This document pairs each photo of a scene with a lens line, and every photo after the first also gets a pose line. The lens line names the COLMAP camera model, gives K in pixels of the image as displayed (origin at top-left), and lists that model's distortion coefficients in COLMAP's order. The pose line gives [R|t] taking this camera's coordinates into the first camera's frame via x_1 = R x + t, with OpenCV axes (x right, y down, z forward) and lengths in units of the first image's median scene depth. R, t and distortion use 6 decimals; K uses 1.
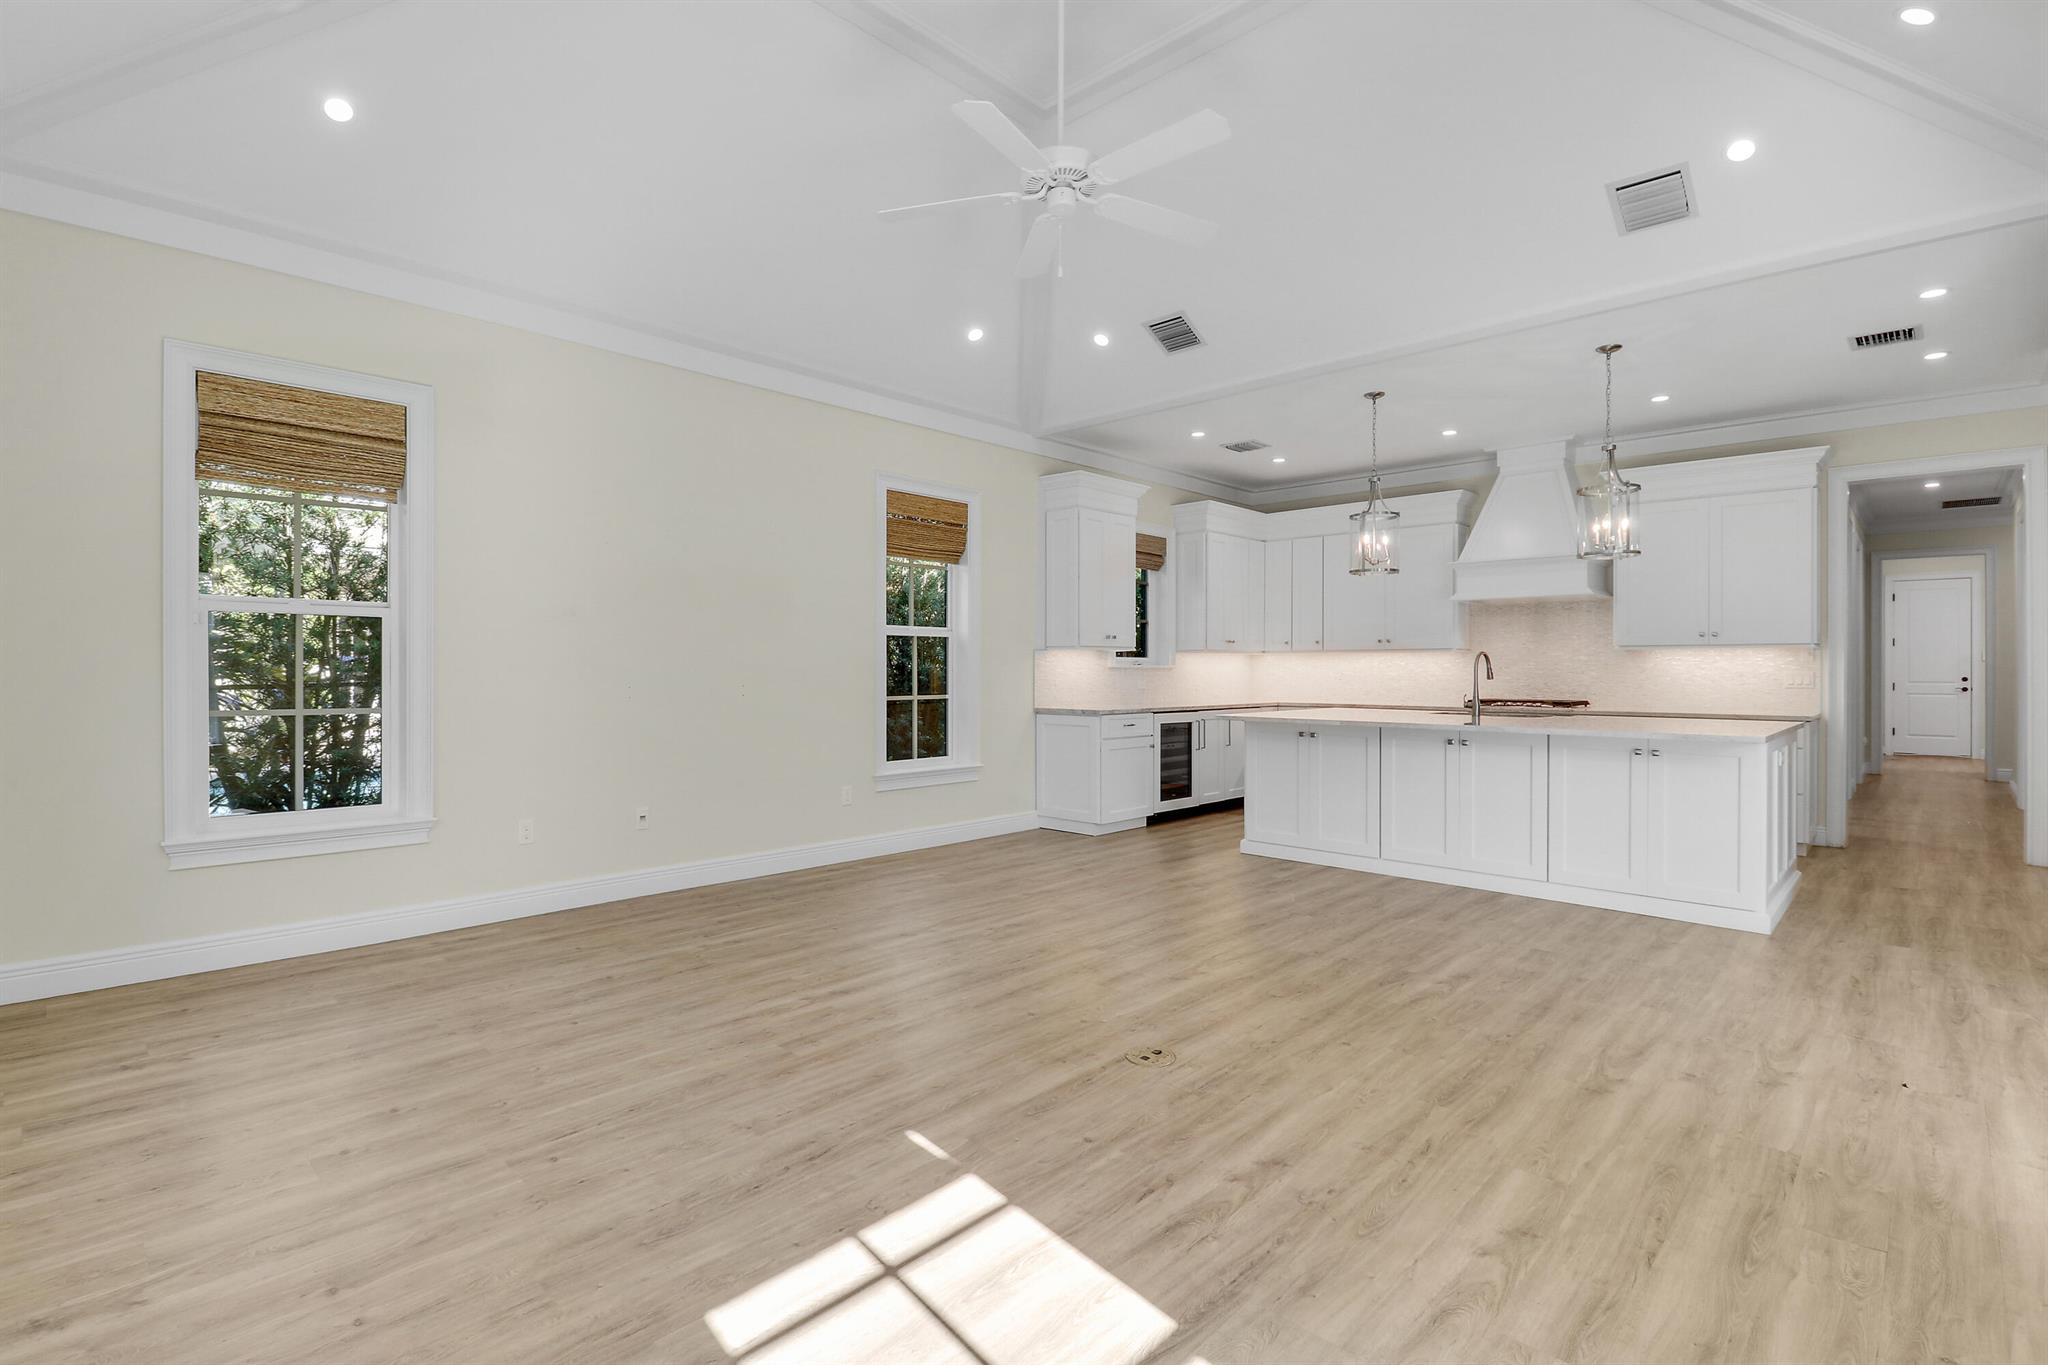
lens RADIAL K [[958.8, 0, 1024.7], [0, 958.8, 673.6], [0, 0, 1]] dist [0.006974, -0.012918]
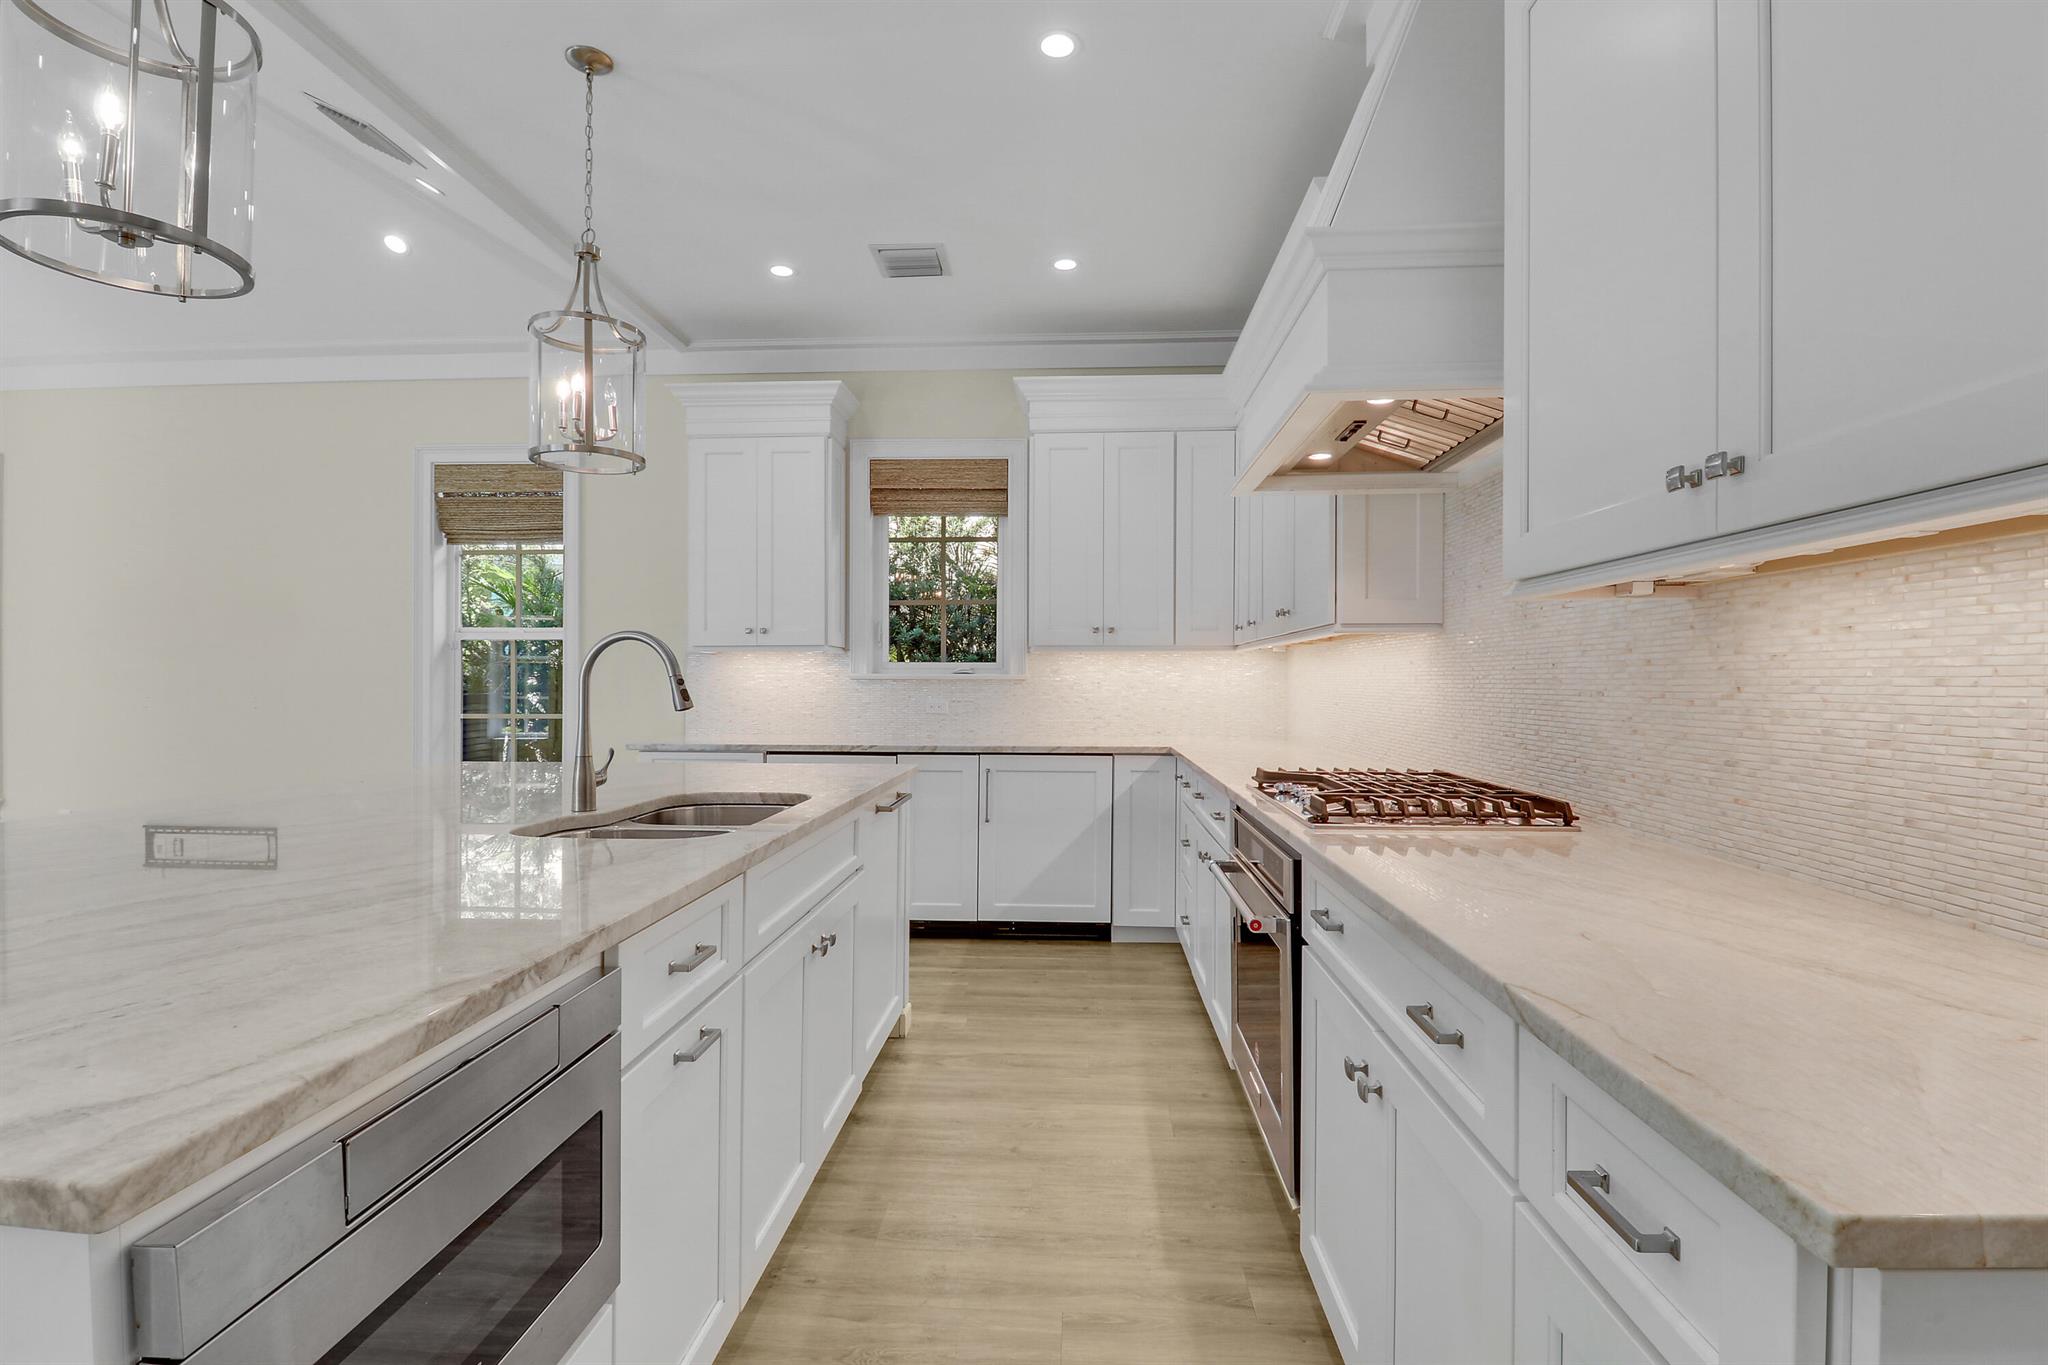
lens RADIAL K [[958.8, 0, 1024.7], [0, 958.8, 673.6], [0, 0, 1]] dist [0.006974, -0.012918]
pose [[0.645985, -0.005428, -0.763330, 1.444107], [-0.004399, 0.999932, -0.010834, -0.006488], [0.763337, 0.010356, 0.645917, 1.511181]]
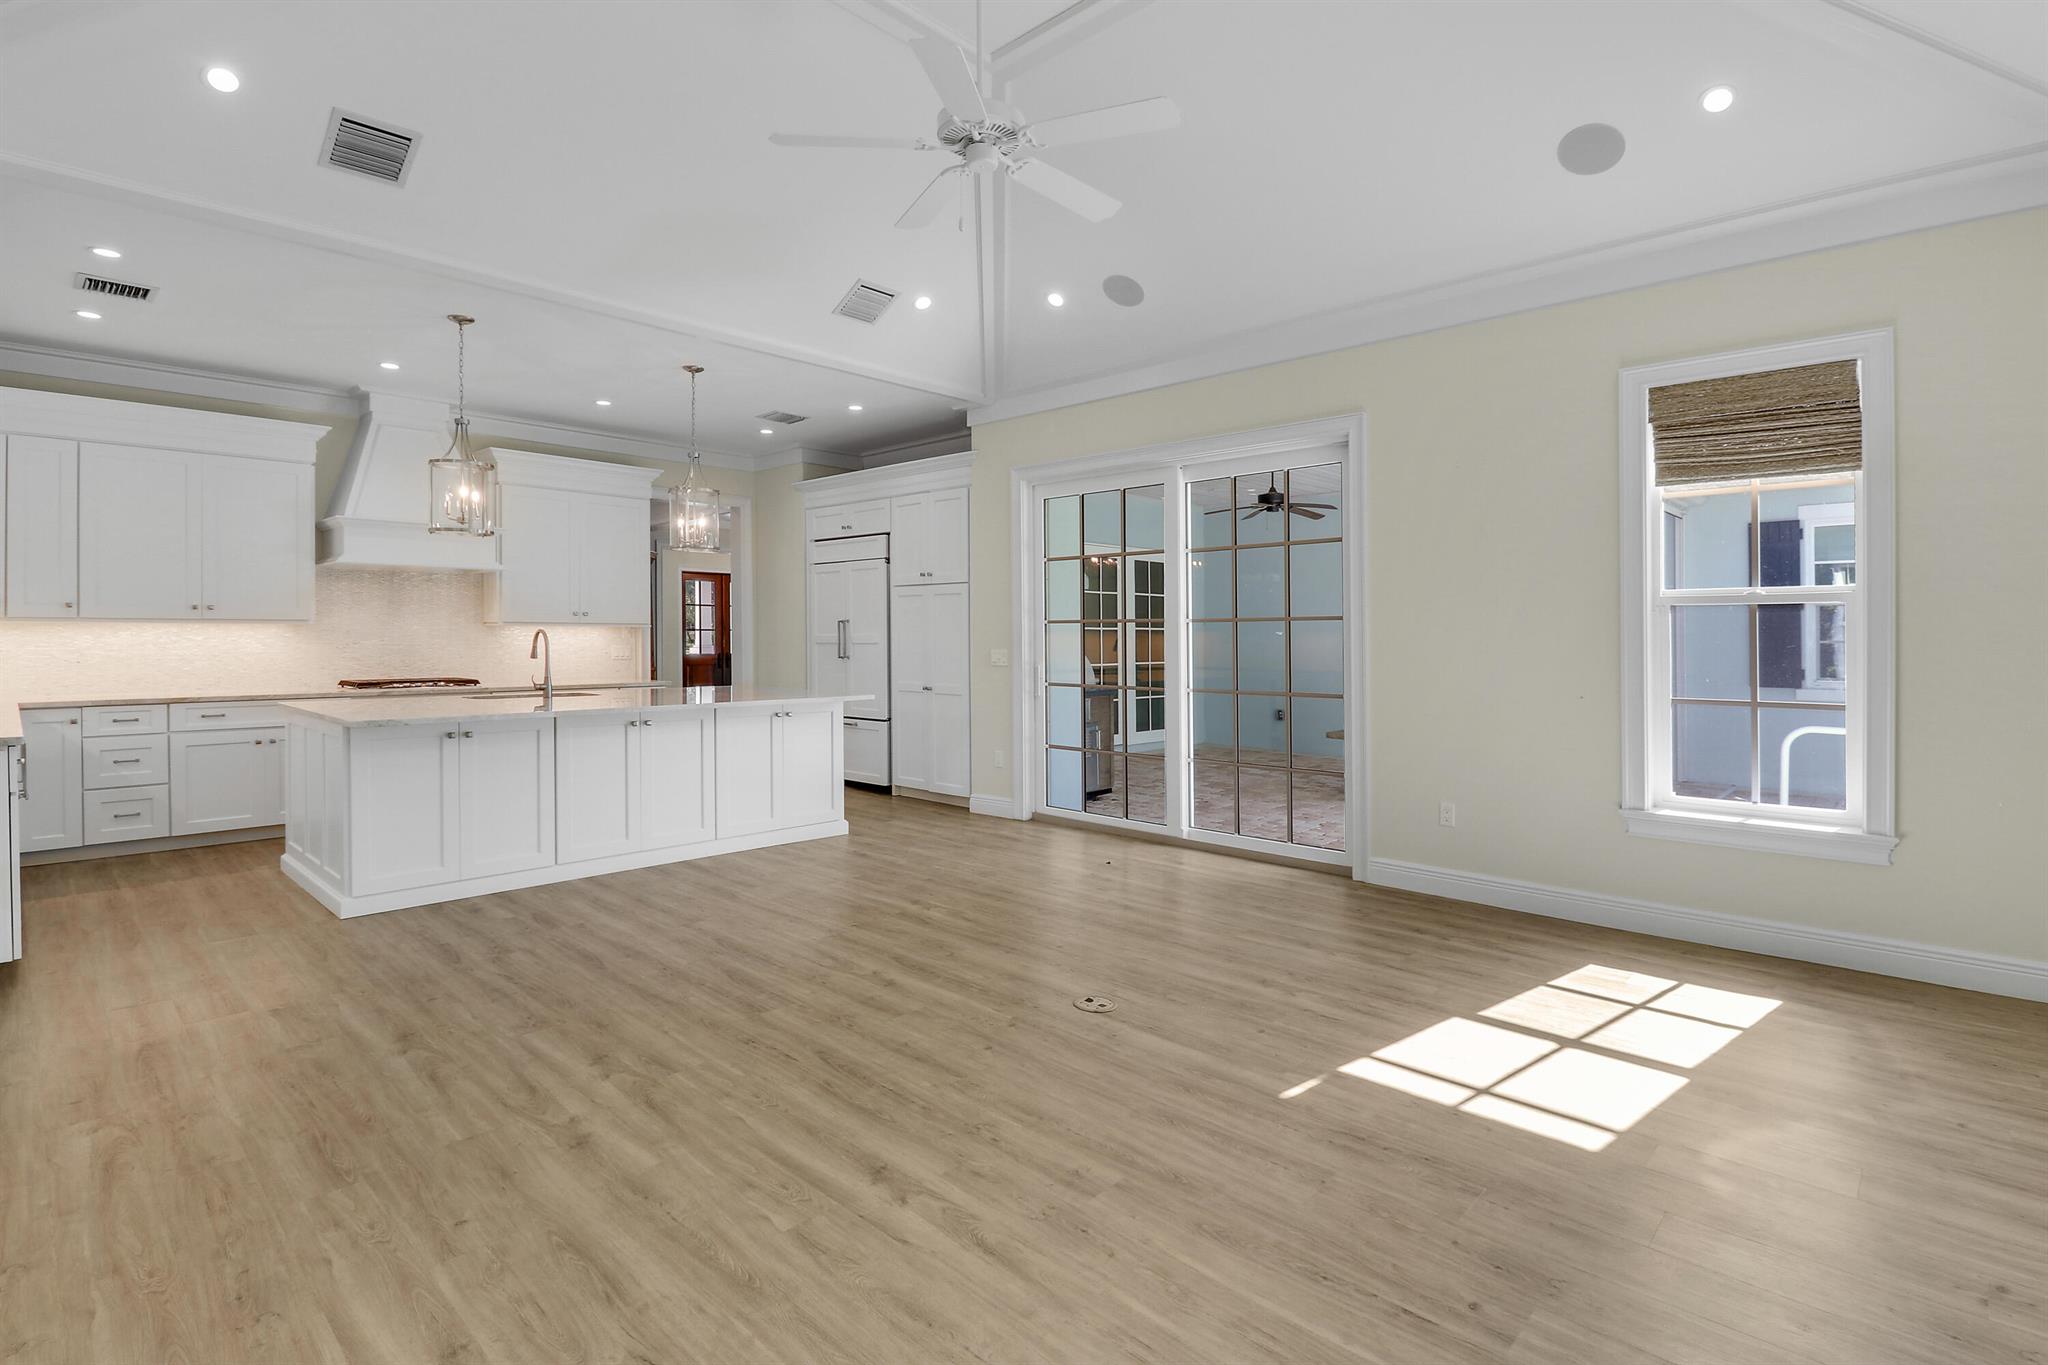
lens RADIAL K [[983.5, 0, 1040.1], [0, 983.5, 638.2], [0, 0, 1]] dist [-0.022381, -0.000438]
pose [[-0.013802, -0.000261, 0.999905, -0.838857], [0.002107, 0.999998, 0.000290, -0.022998], [-0.999903, 0.002111, -0.013801, 0.898374]]
